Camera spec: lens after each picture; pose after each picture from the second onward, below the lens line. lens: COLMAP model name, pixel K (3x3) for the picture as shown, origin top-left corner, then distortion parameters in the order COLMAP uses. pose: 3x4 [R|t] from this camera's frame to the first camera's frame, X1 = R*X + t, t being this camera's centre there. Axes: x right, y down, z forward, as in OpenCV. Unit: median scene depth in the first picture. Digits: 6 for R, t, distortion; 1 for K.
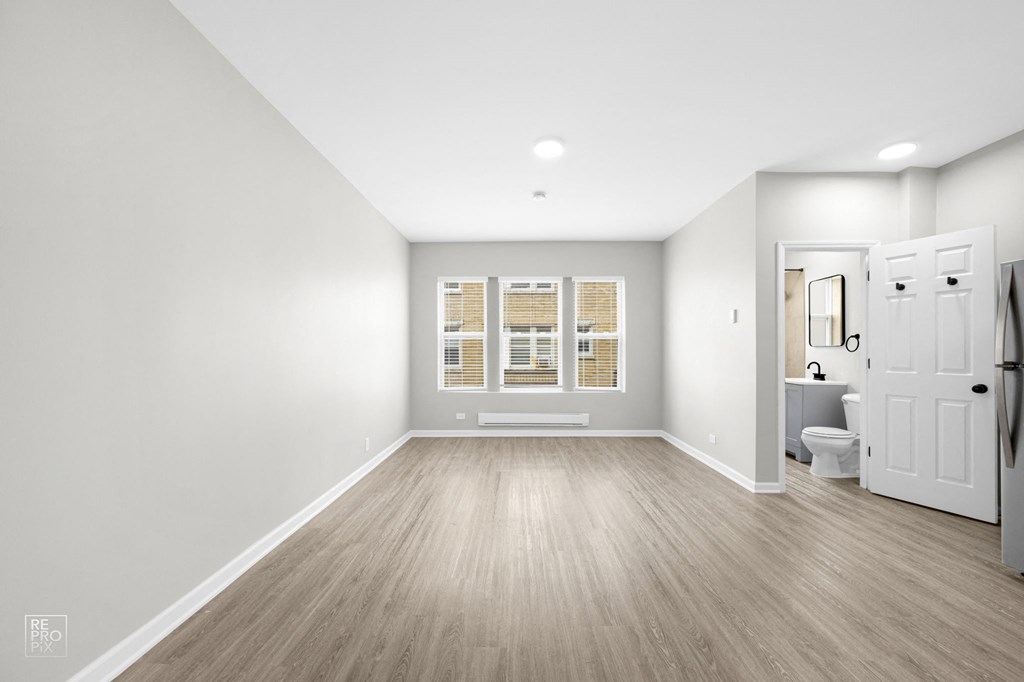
lens RADIAL K [[418.1, 0, 508.6], [0, 418.1, 339.4], [0, 0, 1]] dist [-0.005957, 0.000064]
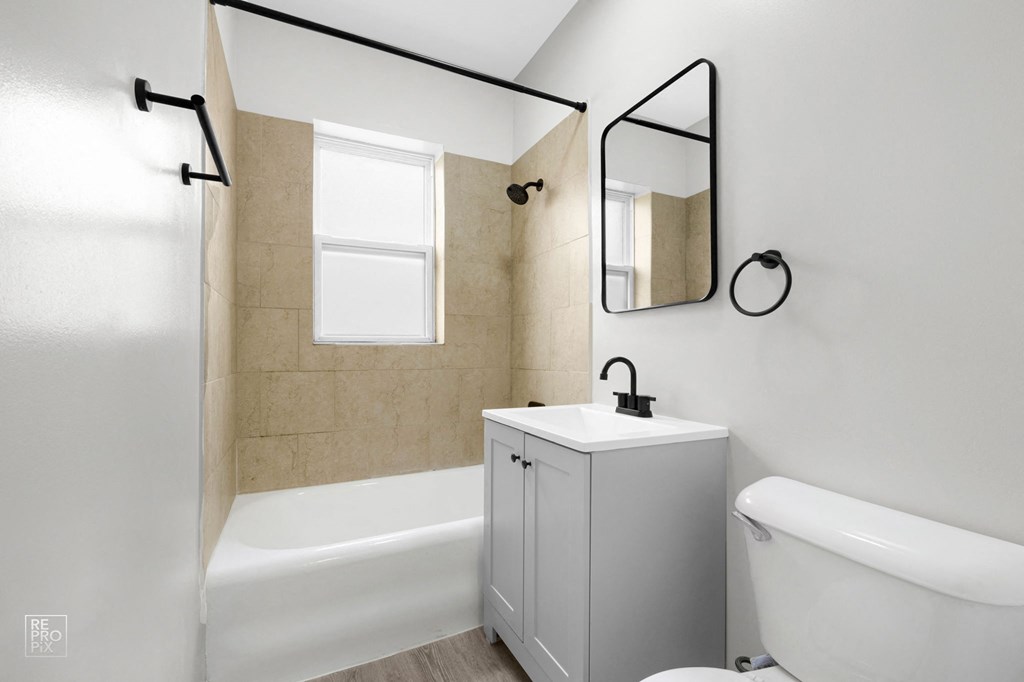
lens RADIAL K [[418.1, 0, 510.3], [0, 418.1, 346.2], [0, 0, 1]] dist [-0.005957, 0.000064]
pose [[0.870094, 0.000309, 0.492886, 0.499630], [-0.007728, 0.999885, 0.013014, 0.041500], [-0.492825, -0.015132, 0.869997, 0.758350]]
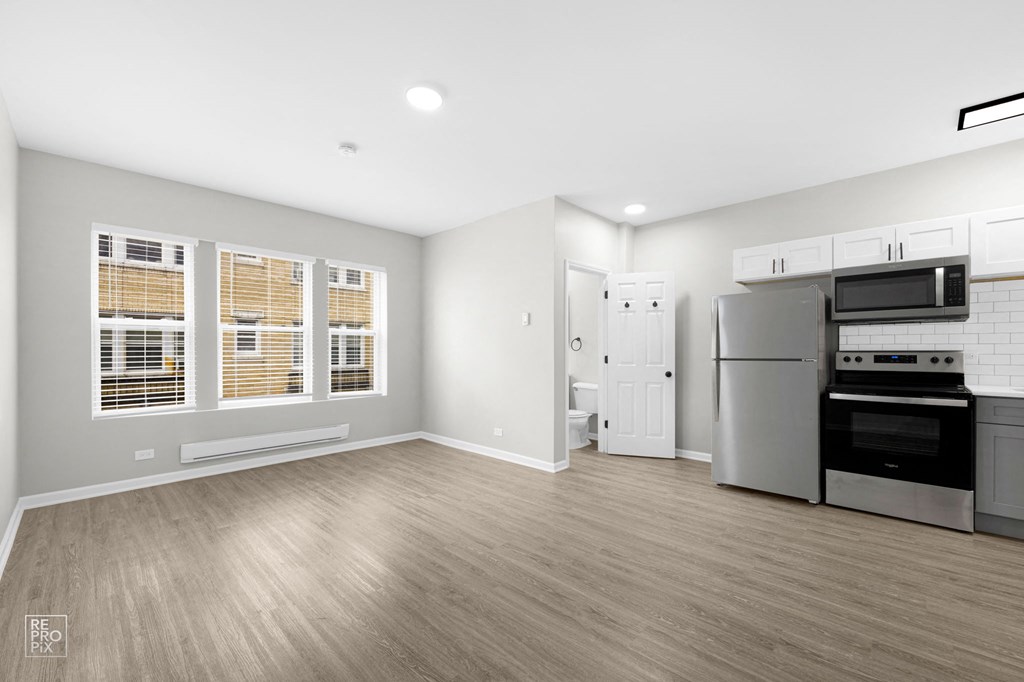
lens RADIAL K [[418.1, 0, 518.0], [0, 418.1, 344.6], [0, 0, 1]] dist [-0.005957, 0.000064]
pose [[0.673513, 0.010030, 0.739108, -0.249224], [-0.021431, 0.999753, 0.005963, 0.005496], [-0.738865, -0.019856, 0.673561, 0.217363]]
